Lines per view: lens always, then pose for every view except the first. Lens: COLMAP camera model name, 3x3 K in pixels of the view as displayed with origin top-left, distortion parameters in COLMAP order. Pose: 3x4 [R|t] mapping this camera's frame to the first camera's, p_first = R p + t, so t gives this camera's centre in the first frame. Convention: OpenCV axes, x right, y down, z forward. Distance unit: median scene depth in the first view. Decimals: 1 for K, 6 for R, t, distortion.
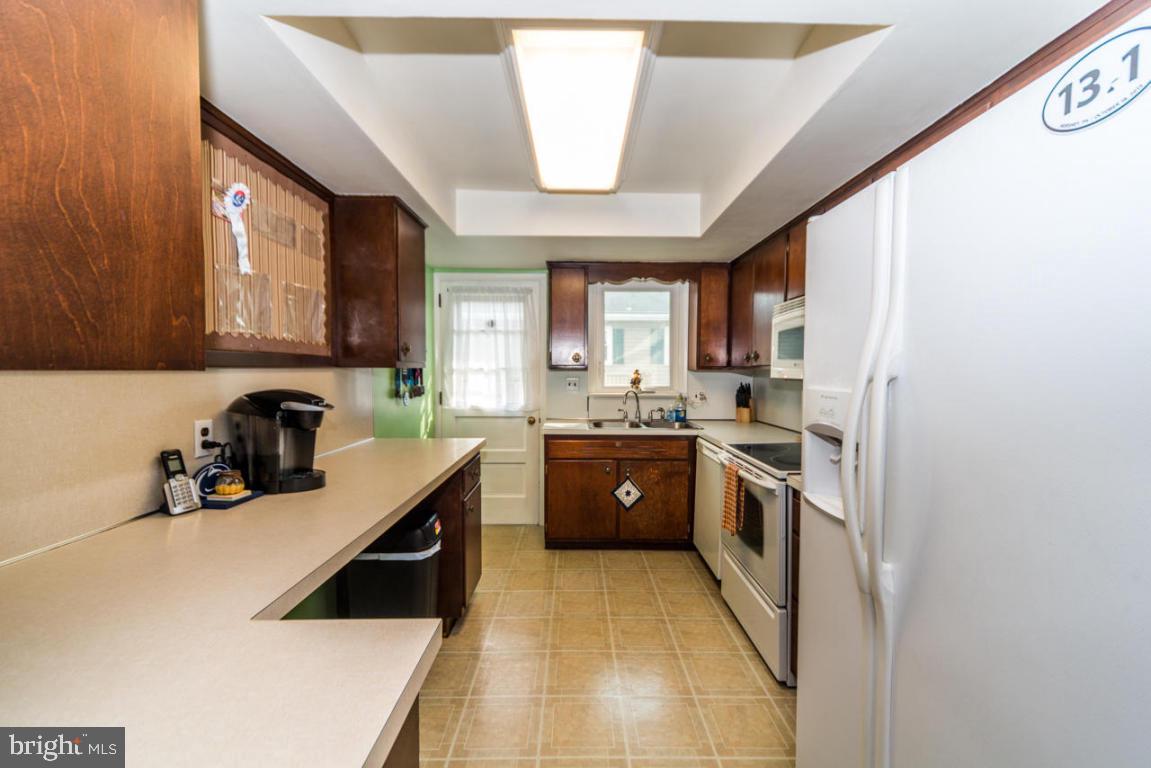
lens RADIAL K [[488.5, 0, 583.1], [0, 488.5, 388.9], [0, 0, 1]] dist [0.003463, 0.000204]
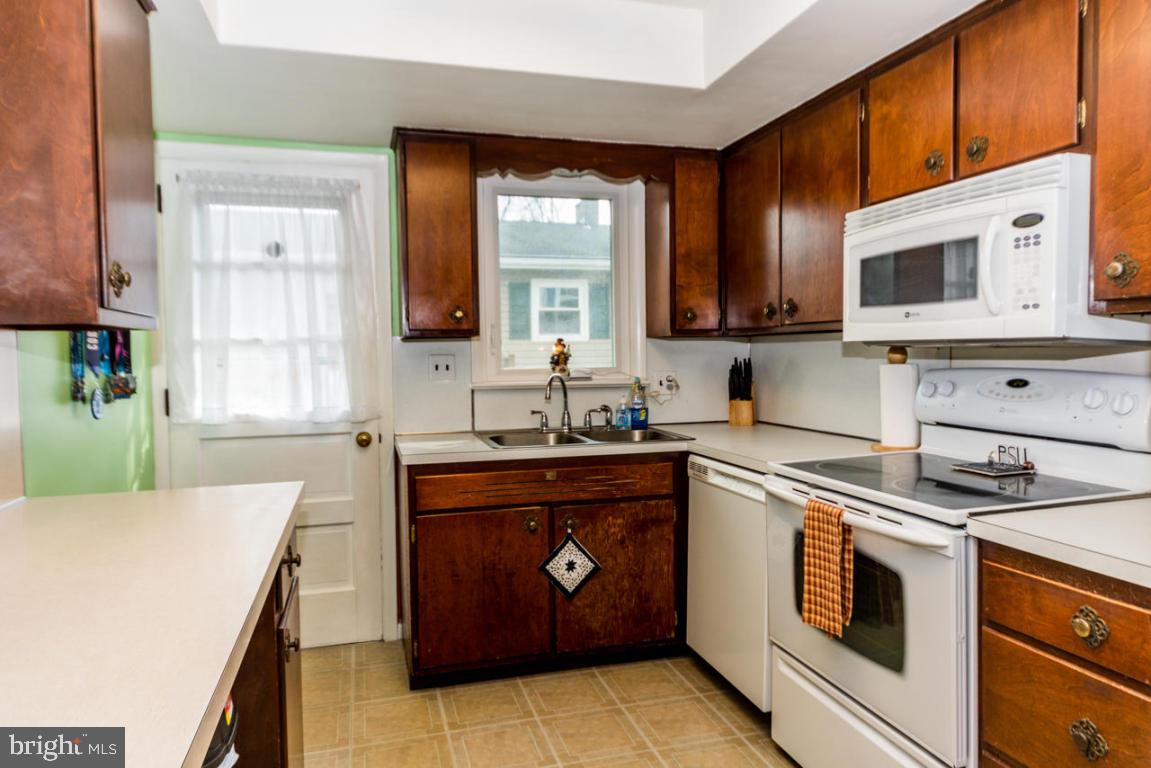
lens RADIAL K [[757.8, 0, 586.5], [0, 757.8, 378.0], [0, 0, 1]] dist [-0.001299, 0.003250]
pose [[0.960644, -0.026142, 0.276549, -0.112861], [0.027983, 0.999605, -0.002712, 0.009990], [-0.276369, 0.010344, 0.960996, 0.189698]]
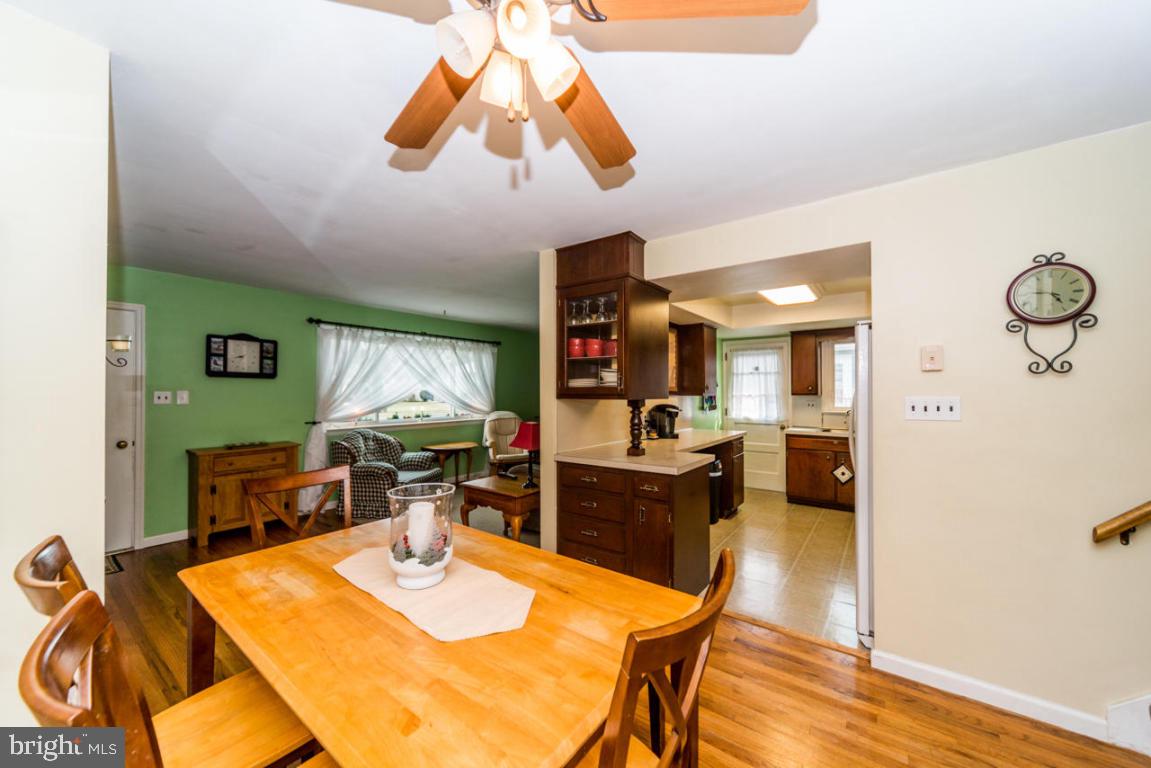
lens RADIAL K [[433.7, 0, 576.2], [0, 433.7, 388.3], [0, 0, 1]] dist [-0.001948, -0.000081]
pose [[0.803063, -0.006893, -0.595855, 0.231384], [-0.021313, 0.998961, -0.040282, 0.010251], [0.595513, 0.045048, 0.802082, -0.648339]]
